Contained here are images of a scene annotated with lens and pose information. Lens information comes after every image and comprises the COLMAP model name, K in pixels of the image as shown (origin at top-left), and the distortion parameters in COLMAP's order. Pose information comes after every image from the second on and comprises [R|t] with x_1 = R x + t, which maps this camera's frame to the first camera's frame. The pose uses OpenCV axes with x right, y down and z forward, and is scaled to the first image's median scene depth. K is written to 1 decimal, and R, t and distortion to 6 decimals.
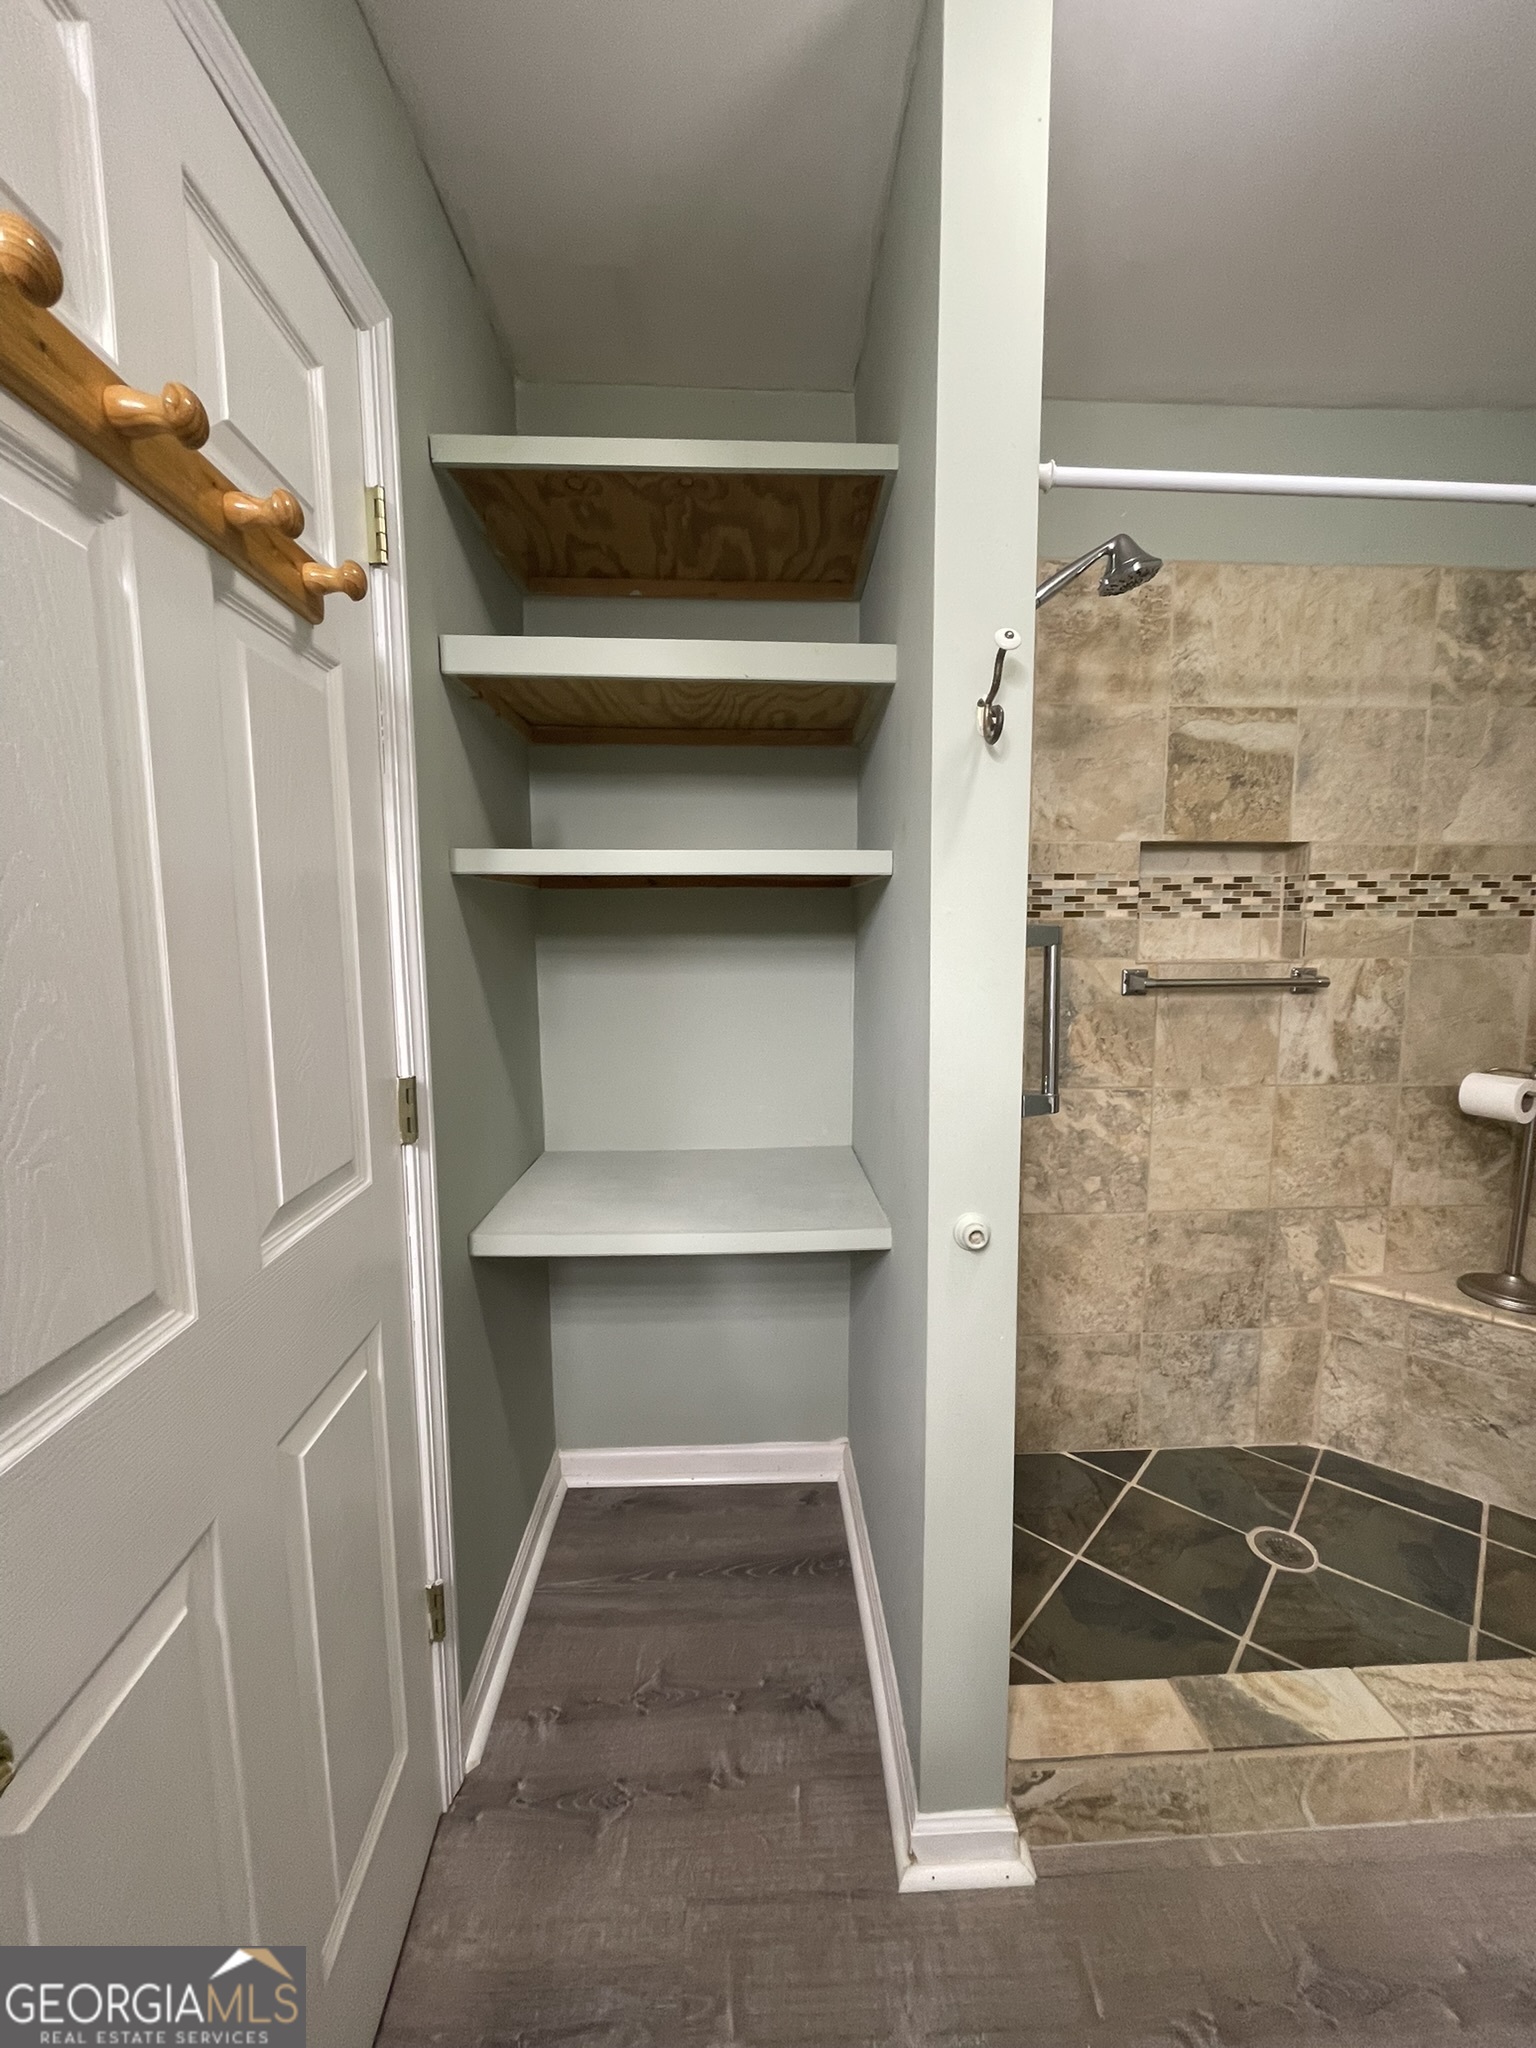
lens RADIAL K [[823.9, 0, 776.4], [0, 823.9, 1016.2], [0, 0, 1]] dist [-0.000811, -0.002044]
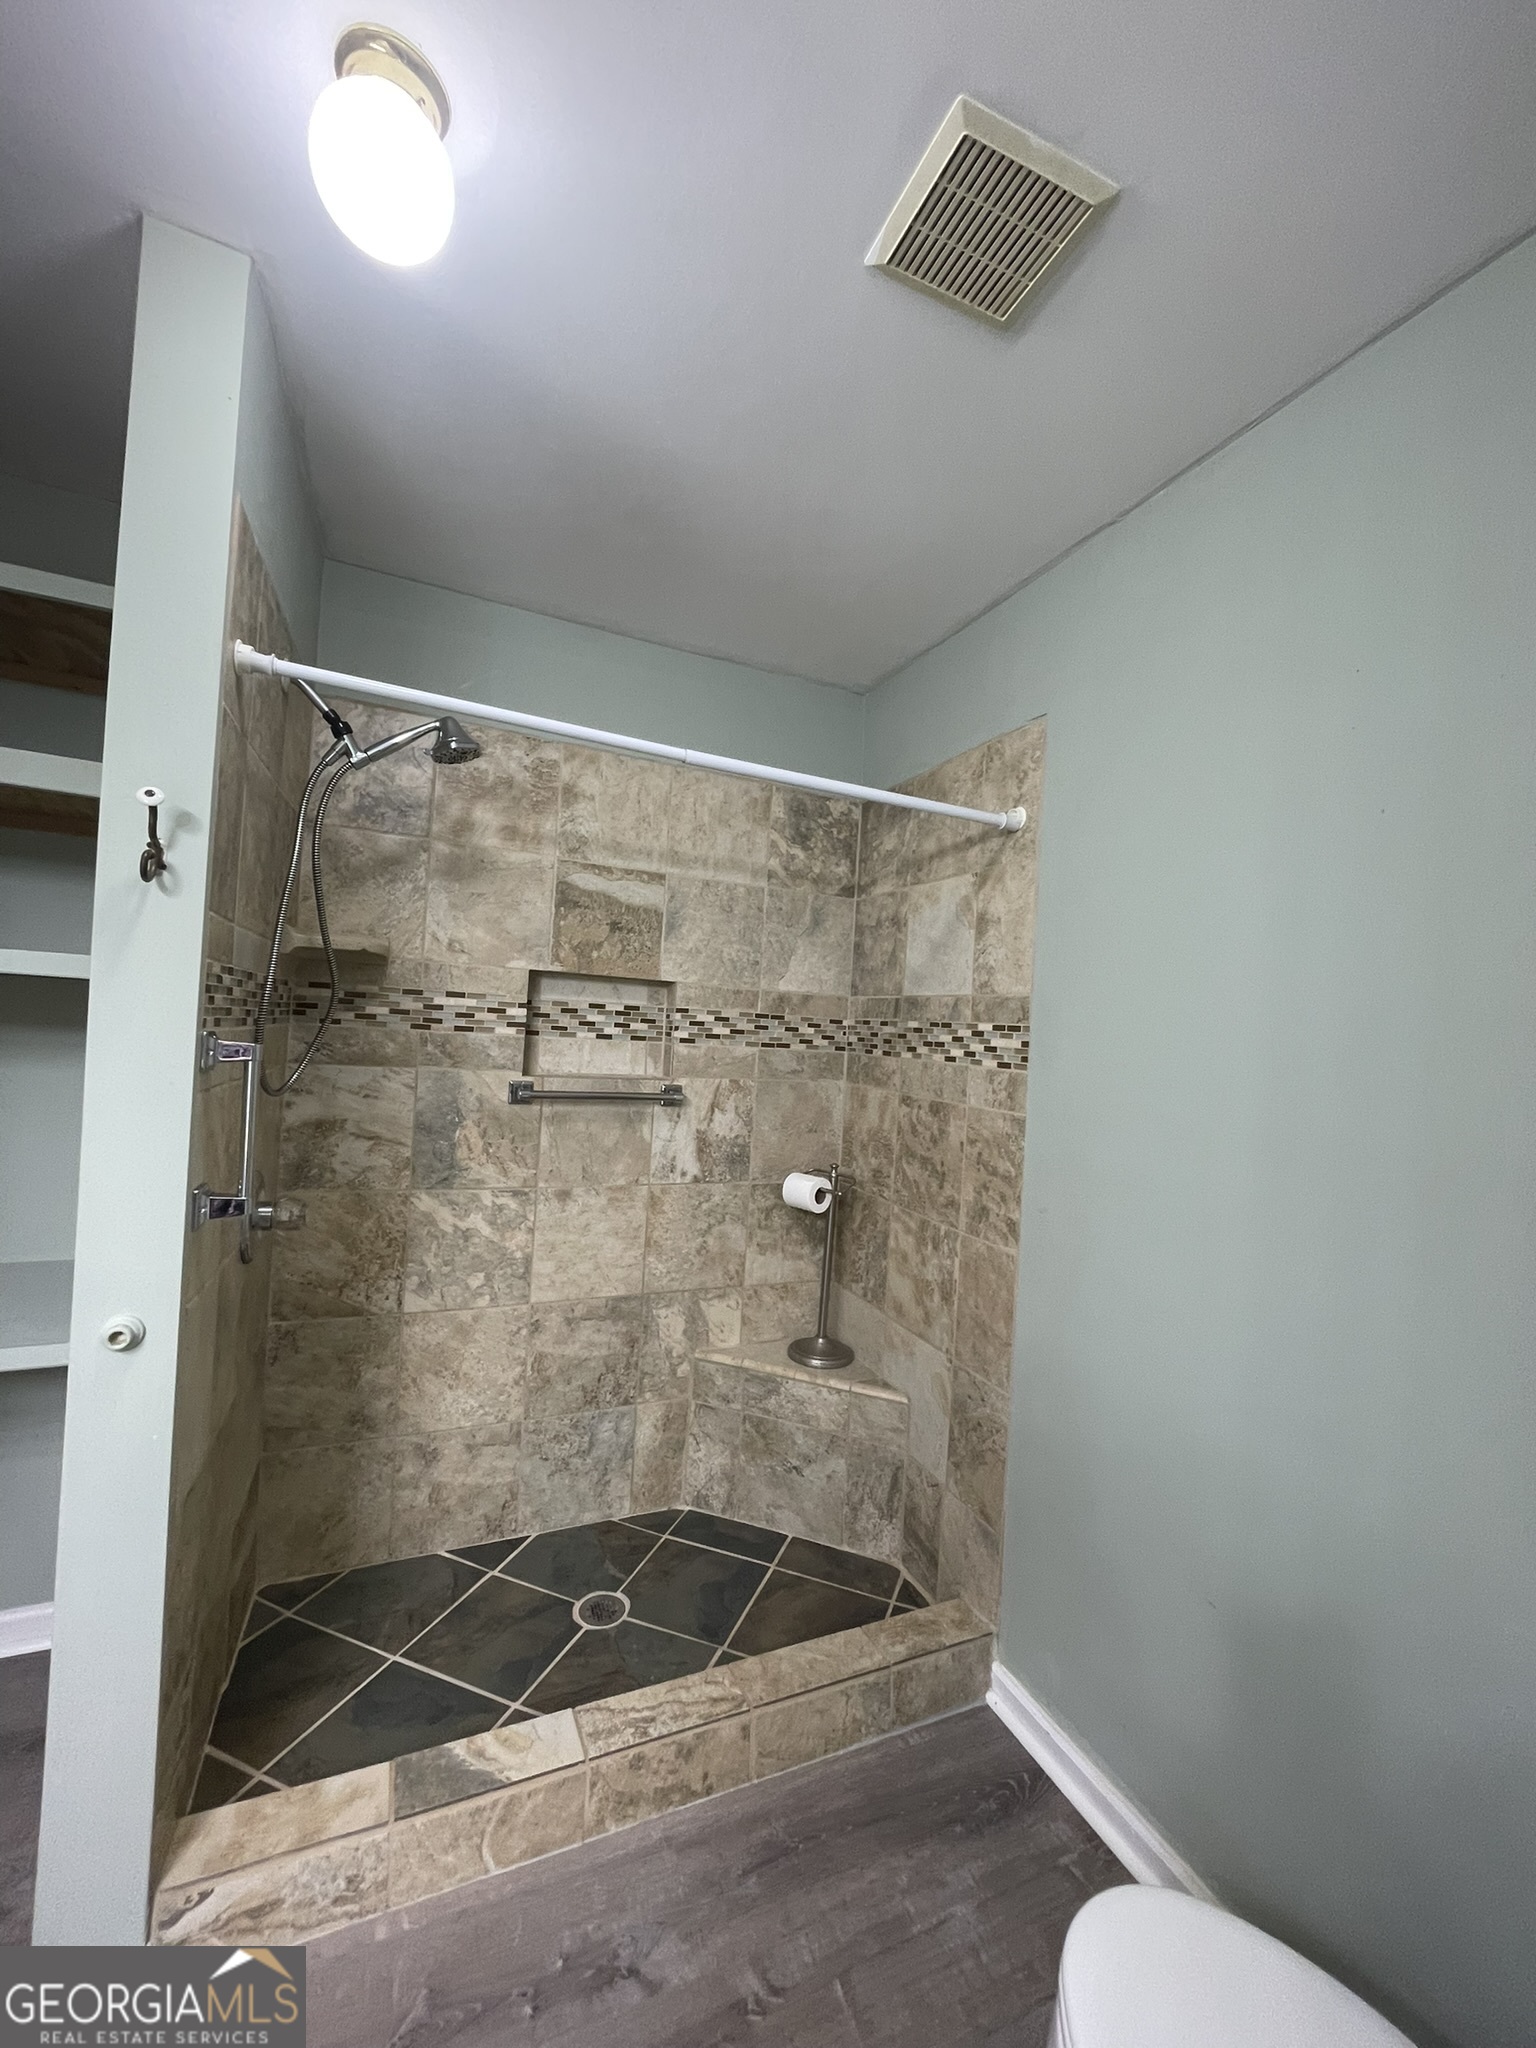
lens RADIAL K [[823.9, 0, 774.7], [0, 823.9, 1017.2], [0, 0, 1]] dist [-0.000811, -0.002044]
pose [[0.925038, 0.066547, 0.373999, 0.330561], [-0.022571, 0.992425, -0.120759, -0.015257], [-0.379202, 0.103265, 0.919534, -0.174560]]
